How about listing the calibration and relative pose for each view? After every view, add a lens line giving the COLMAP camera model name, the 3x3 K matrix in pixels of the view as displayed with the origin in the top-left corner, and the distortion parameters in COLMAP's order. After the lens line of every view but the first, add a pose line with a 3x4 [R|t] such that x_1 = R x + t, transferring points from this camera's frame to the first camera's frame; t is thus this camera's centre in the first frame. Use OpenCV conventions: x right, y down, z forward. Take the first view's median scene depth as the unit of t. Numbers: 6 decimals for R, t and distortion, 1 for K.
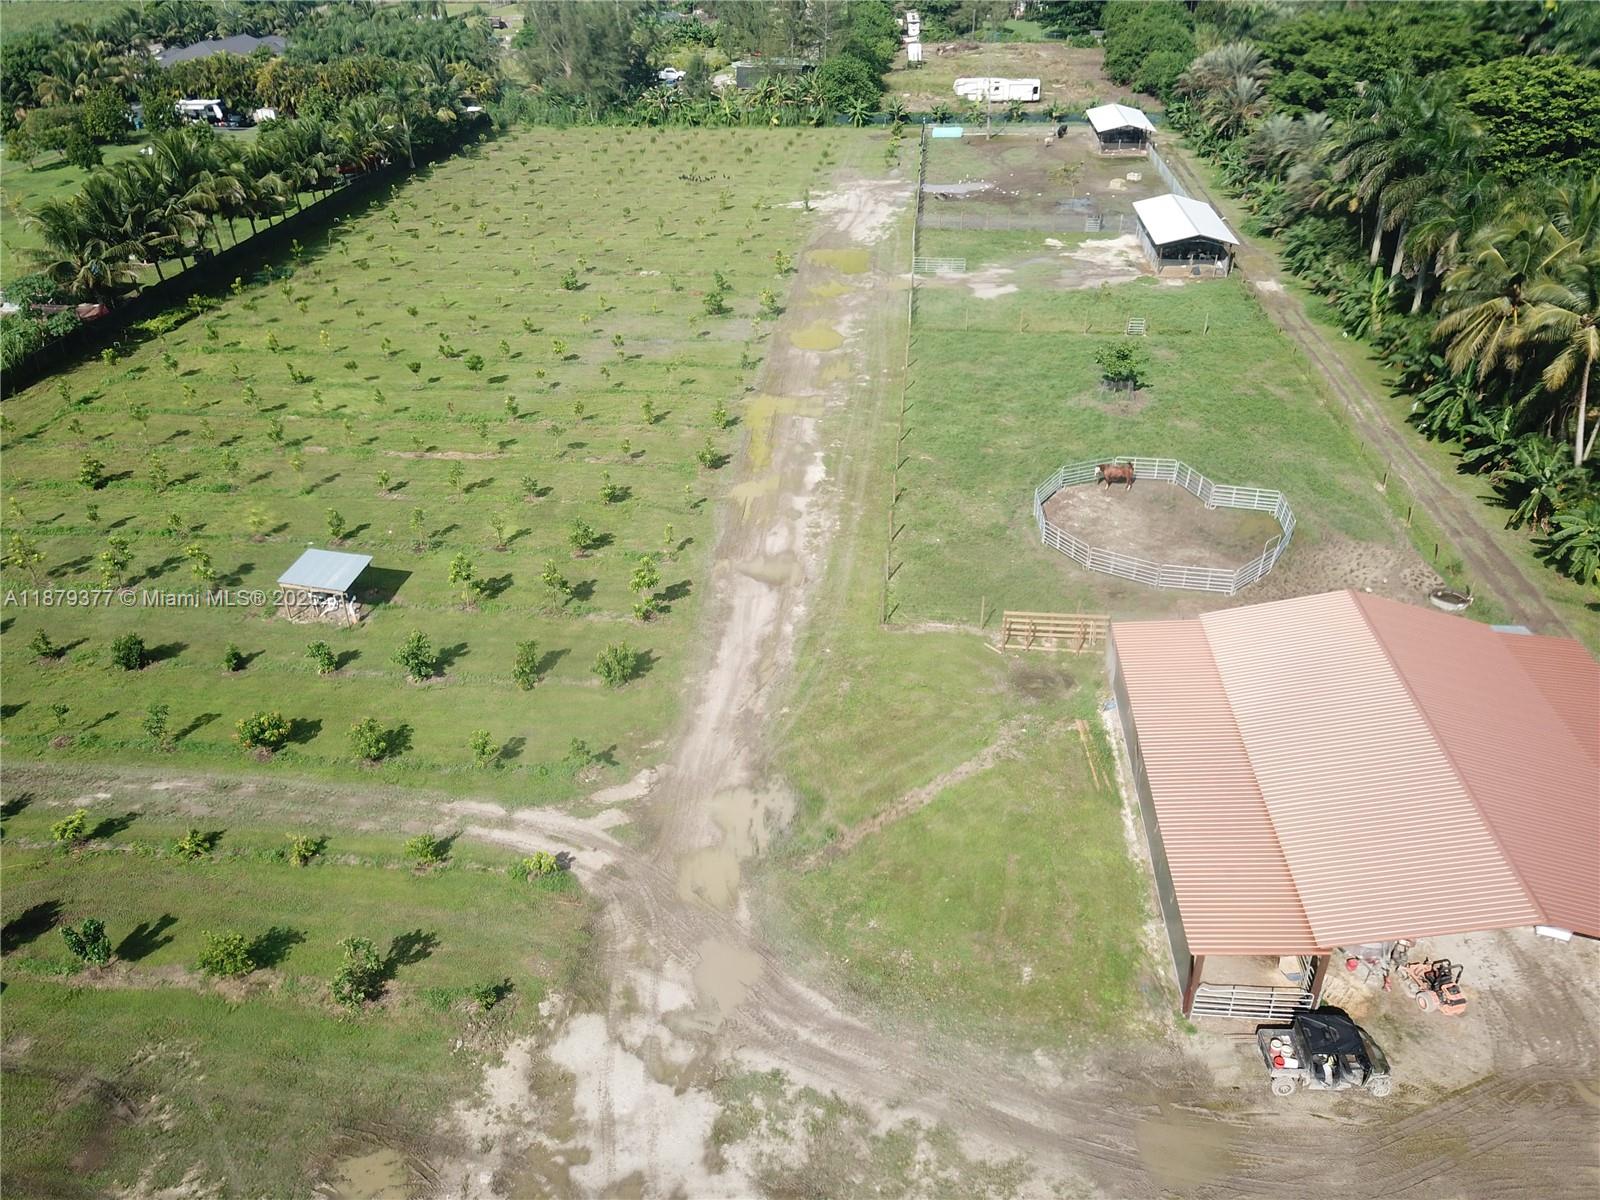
lens RADIAL K [[1229.1, 0, 800.3], [0, 1229.1, 620.1], [0, 0, 1]] dist [0.005197, 0.006594]
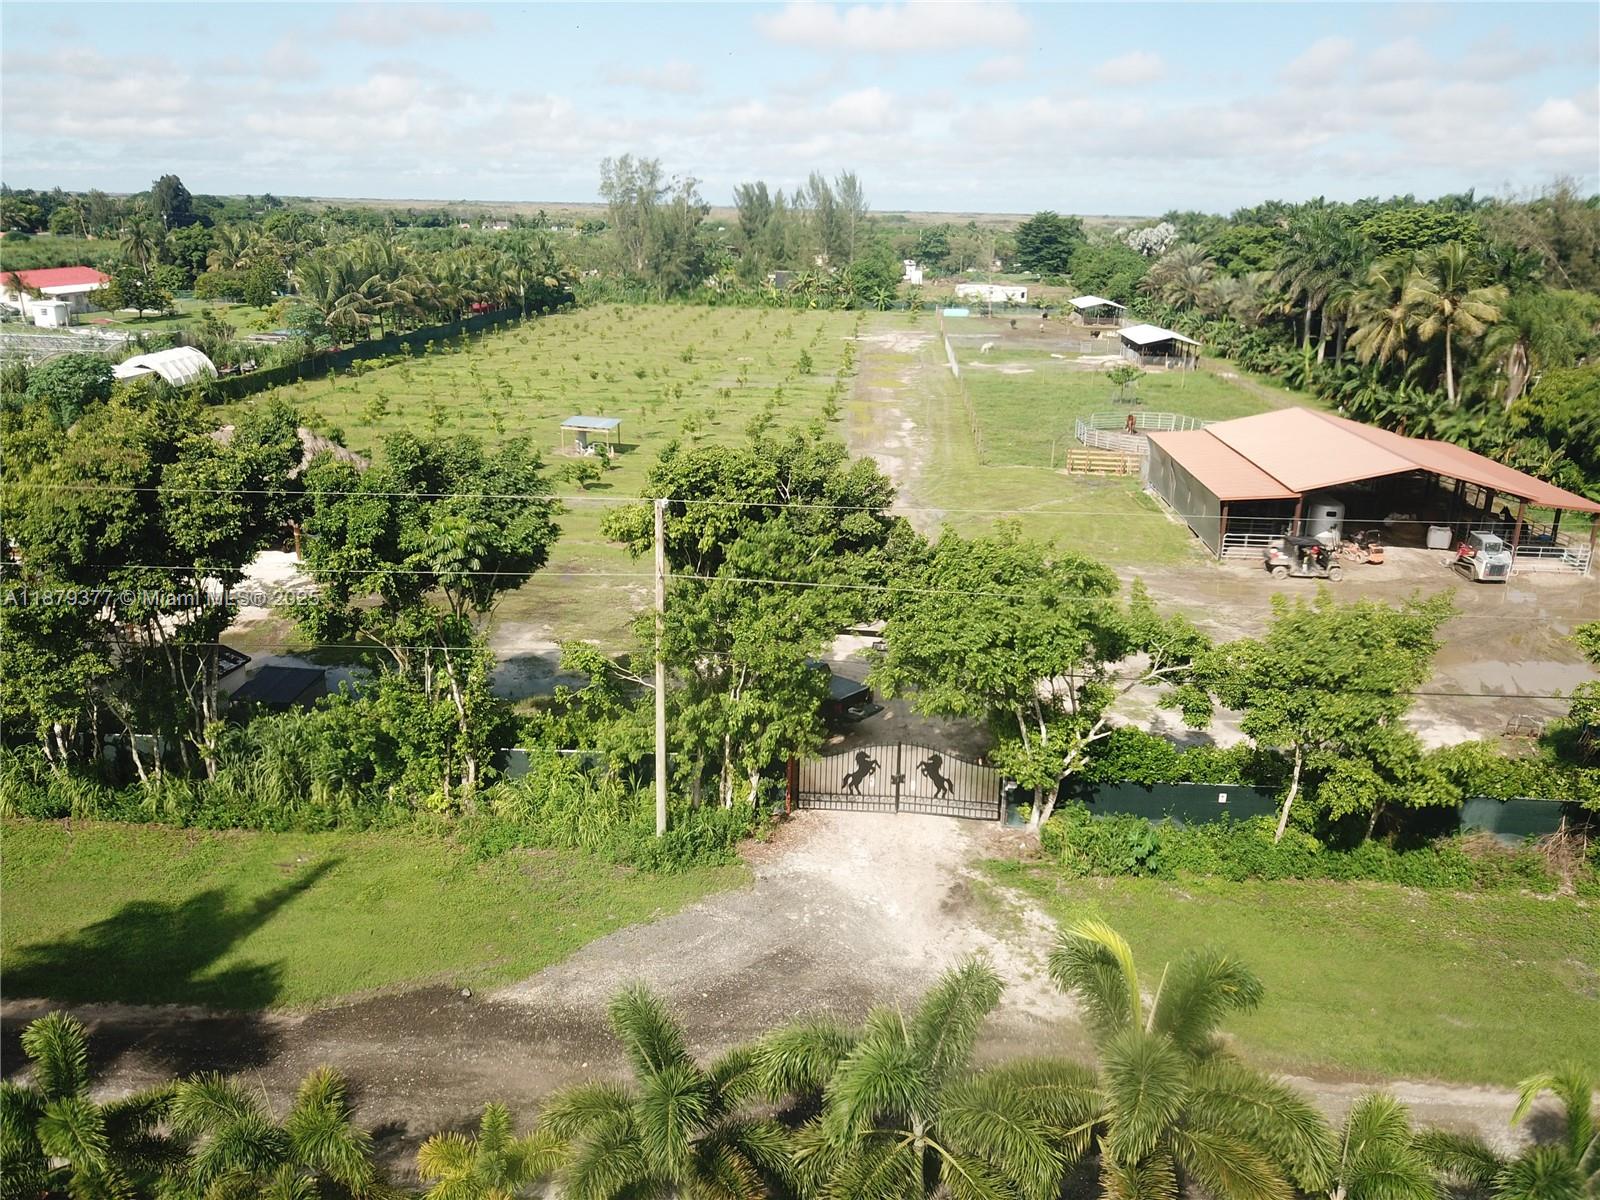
lens RADIAL K [[1250.0, 0, 790.2], [0, 1250.0, 600.5], [0, 0, 1]] dist [-0.010868, 0.015172]
pose [[0.999395, 0.026111, 0.022990, -0.169458], [-0.019849, 0.970671, -0.239589, 0.466142], [-0.028572, 0.238988, 0.970602, -0.336954]]
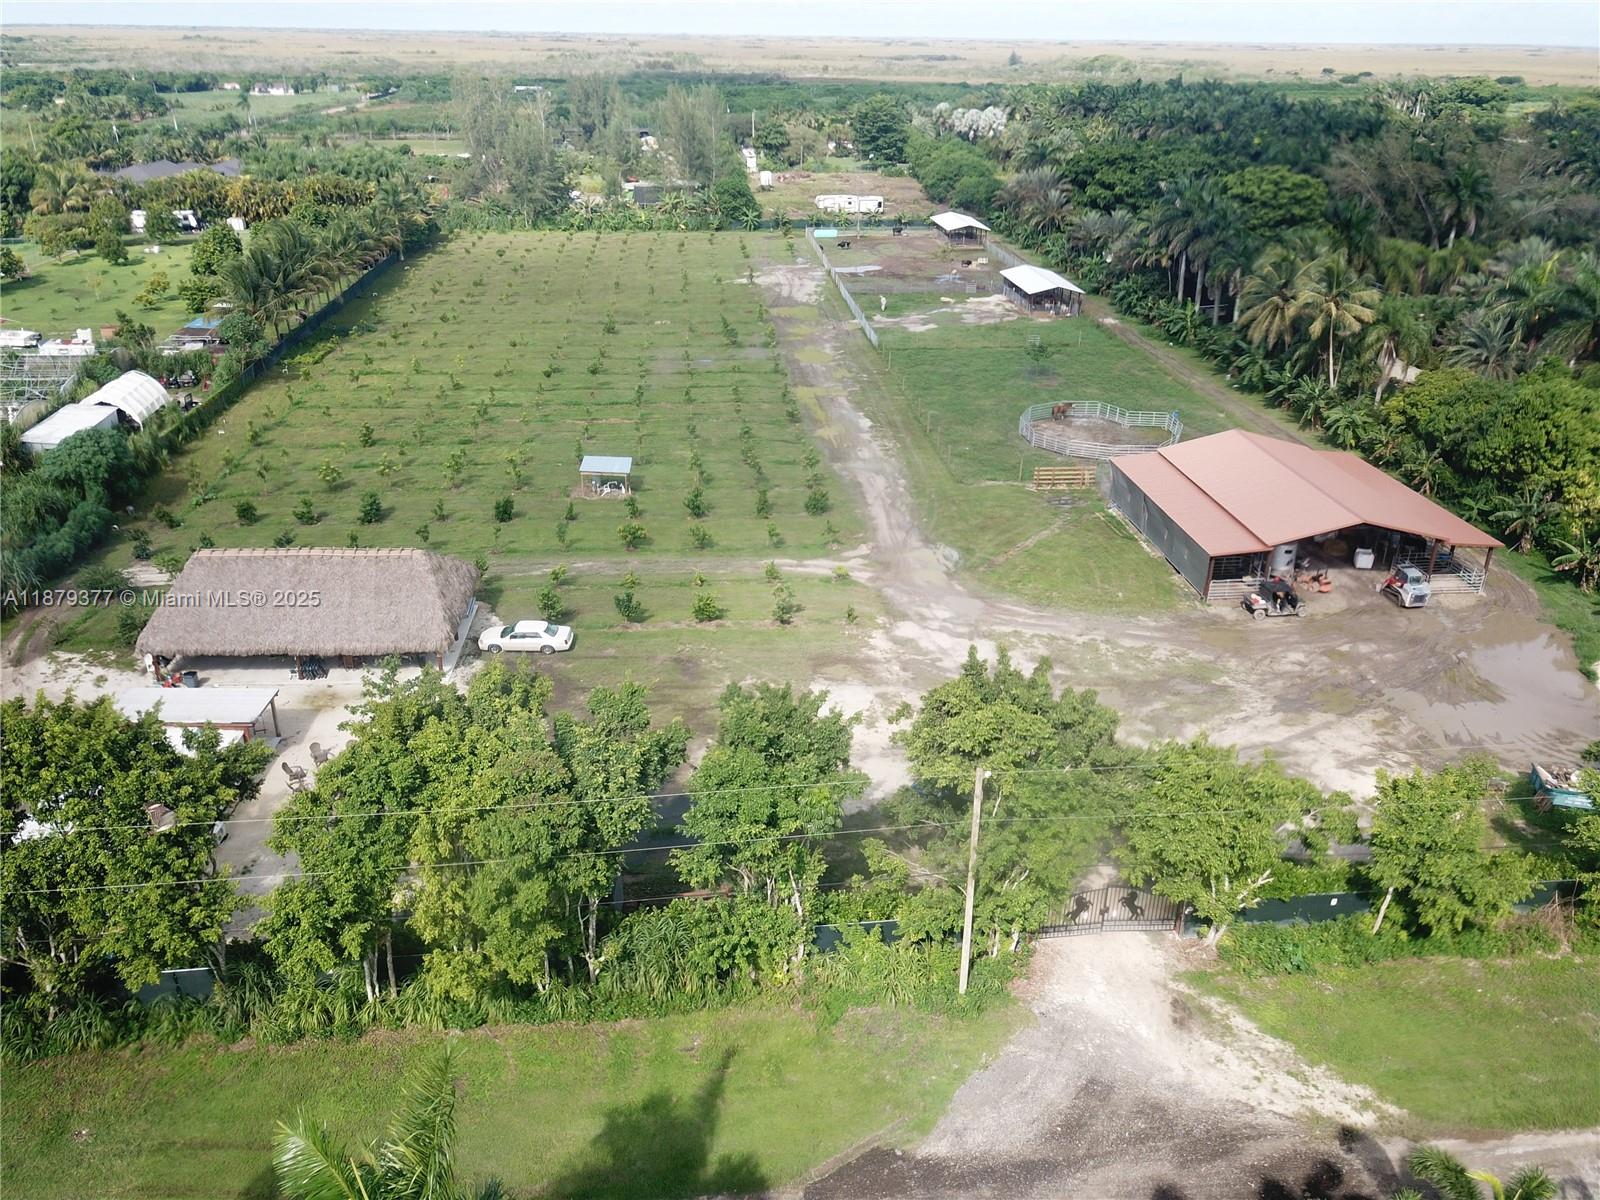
lens RADIAL K [[1241.7, 0, 798.0], [0, 1241.7, 607.6], [0, 0, 1]] dist [0.006349, 0.009438]
pose [[0.982043, -0.057343, 0.179733, -0.407264], [0.077342, 0.991320, -0.106315, 0.296113], [-0.172076, 0.118307, 0.977954, -0.494829]]
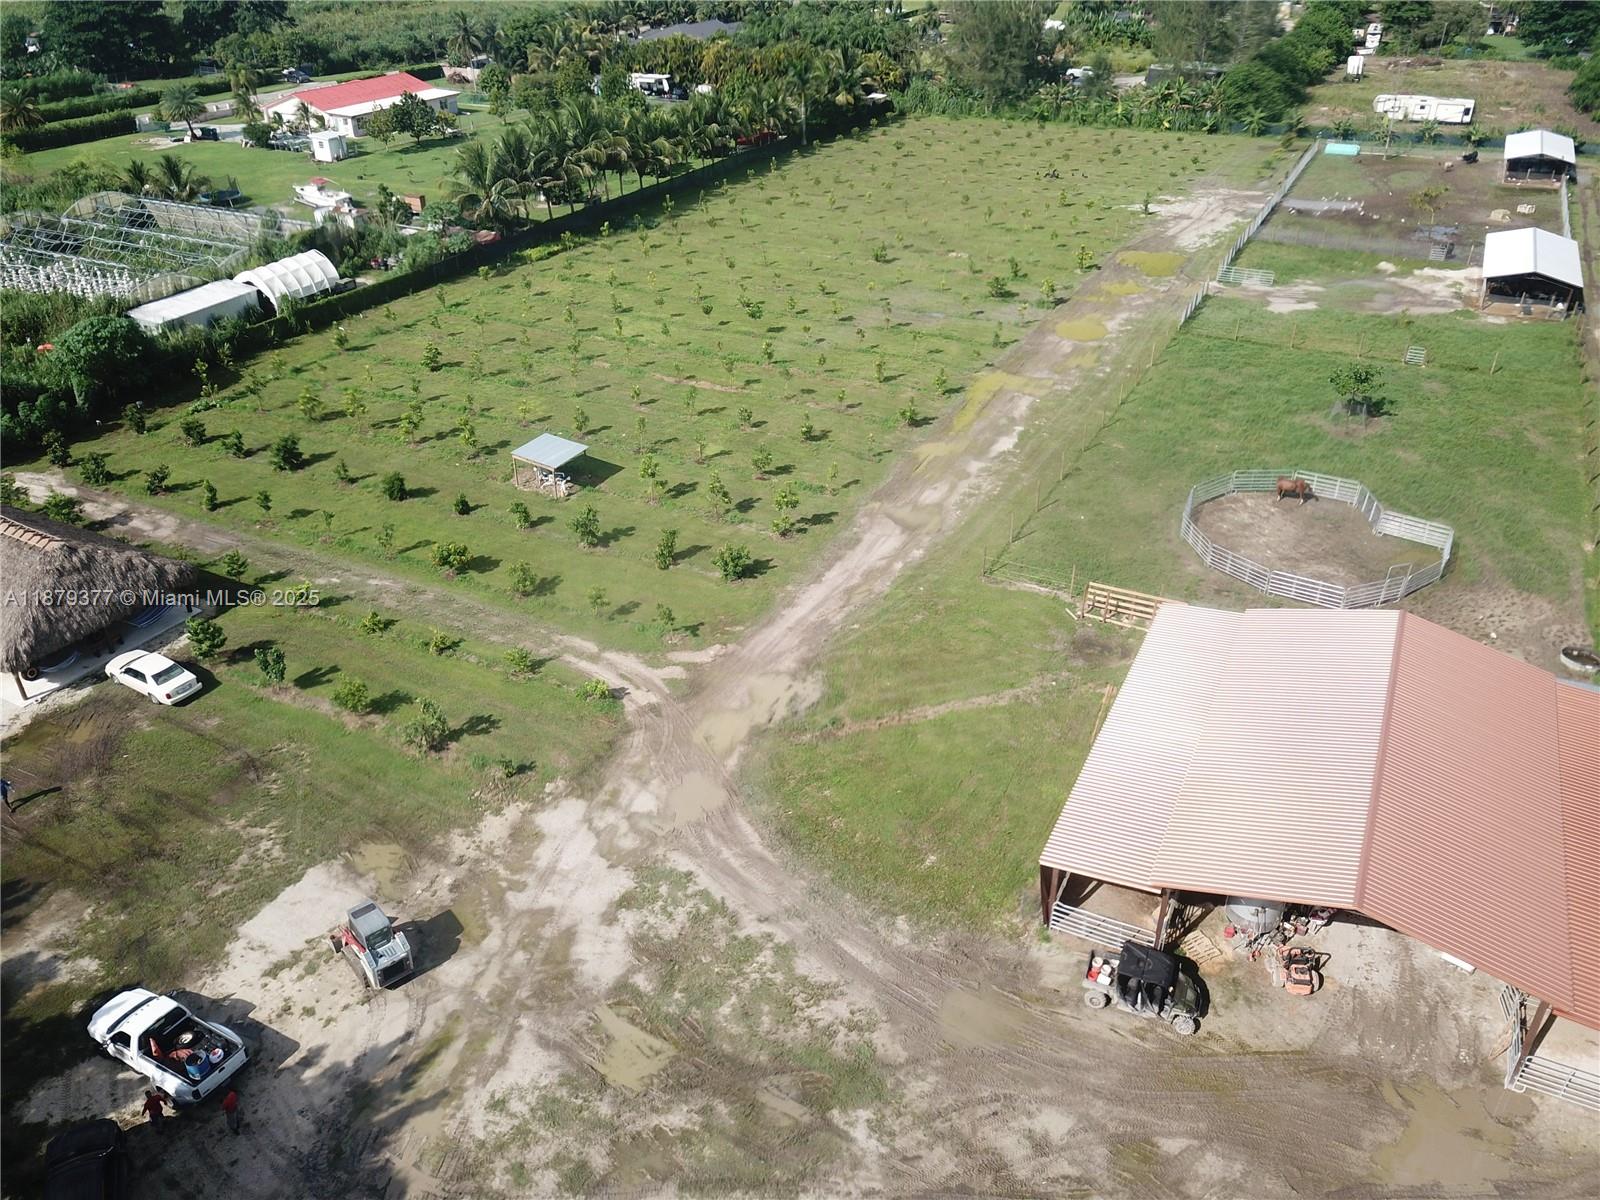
lens RADIAL K [[1251.7, 0, 797.9], [0, 1251.7, 586.4], [0, 0, 1]] dist [0.007116, 0.006158]
pose [[0.931570, 0.183761, -0.313702, 0.241524], [-0.192255, 0.981337, 0.003928, 0.036349], [0.308569, 0.056651, 0.949513, -0.091802]]
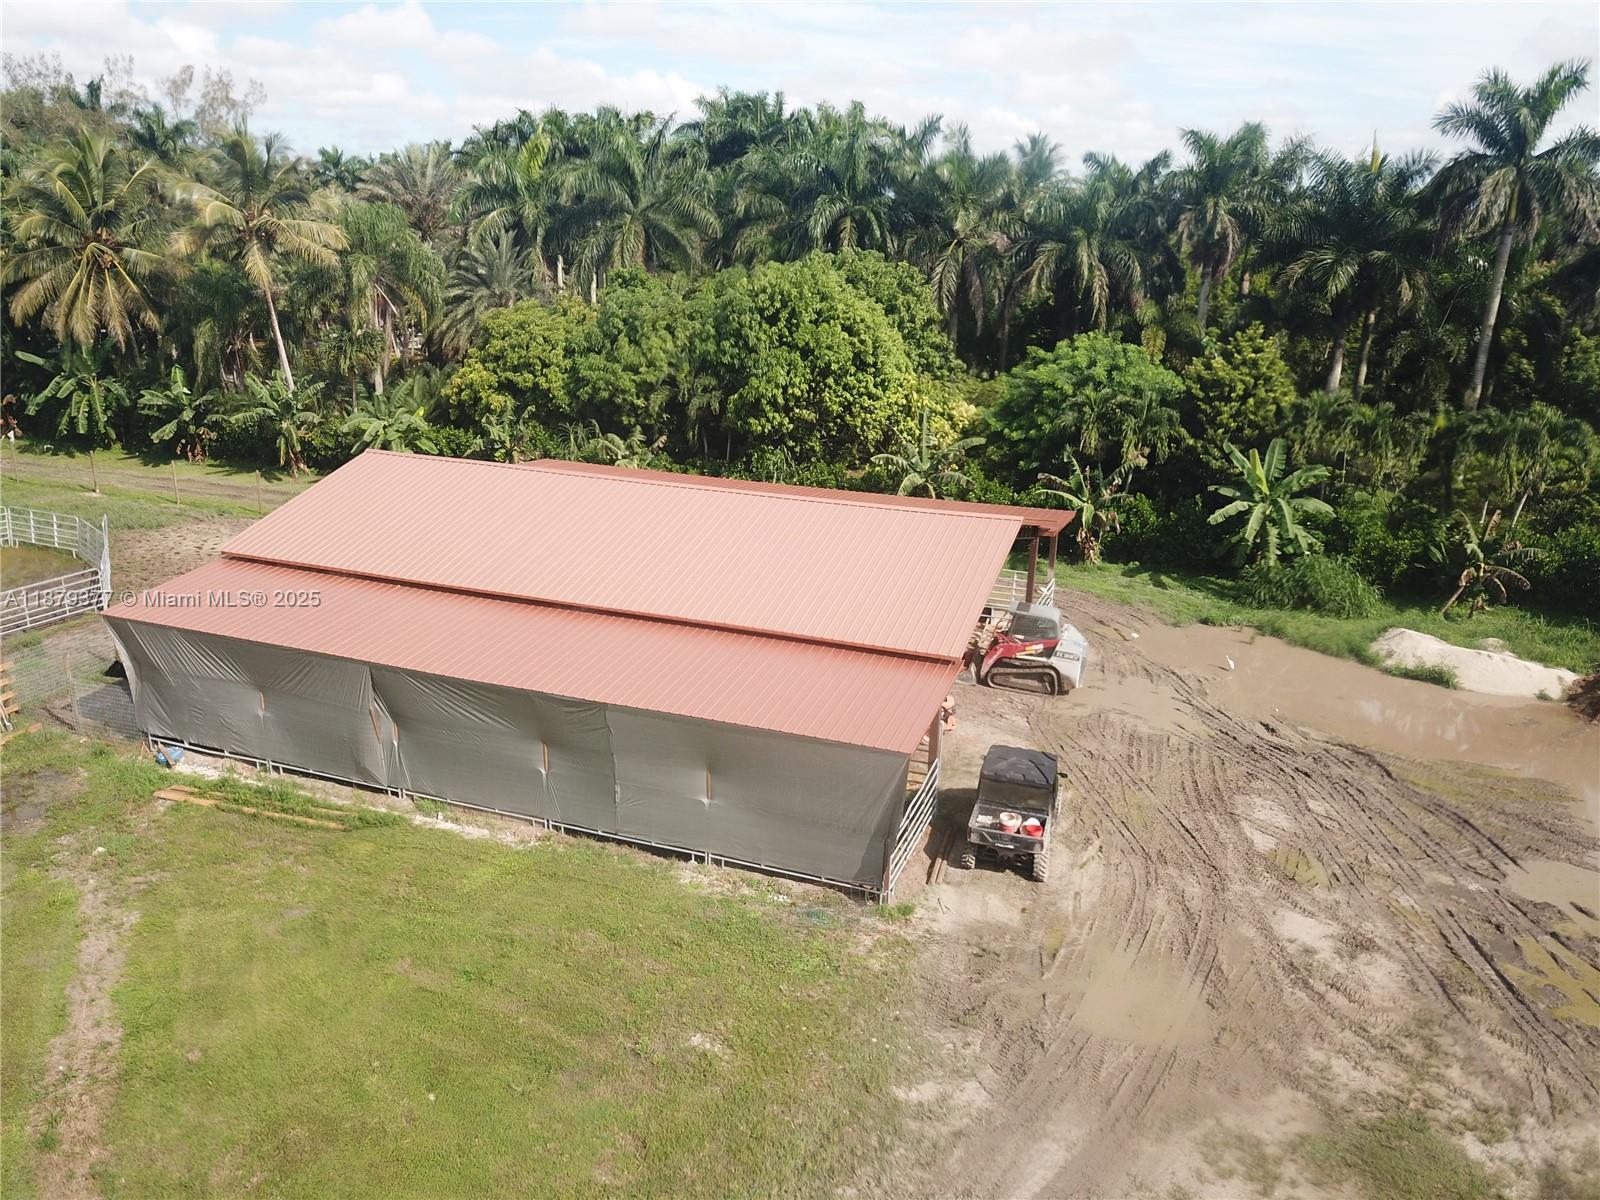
lens RADIAL K [[1237.3, 0, 804.3], [0, 1237.3, 616.8], [0, 0, 1]] dist [-0.022522, 0.005685]
pose [[0.261548, -0.292086, 0.919934, -0.120984], [0.477297, 0.867557, 0.139755, 0.060460], [-0.838916, 0.402530, 0.366320, 0.458302]]
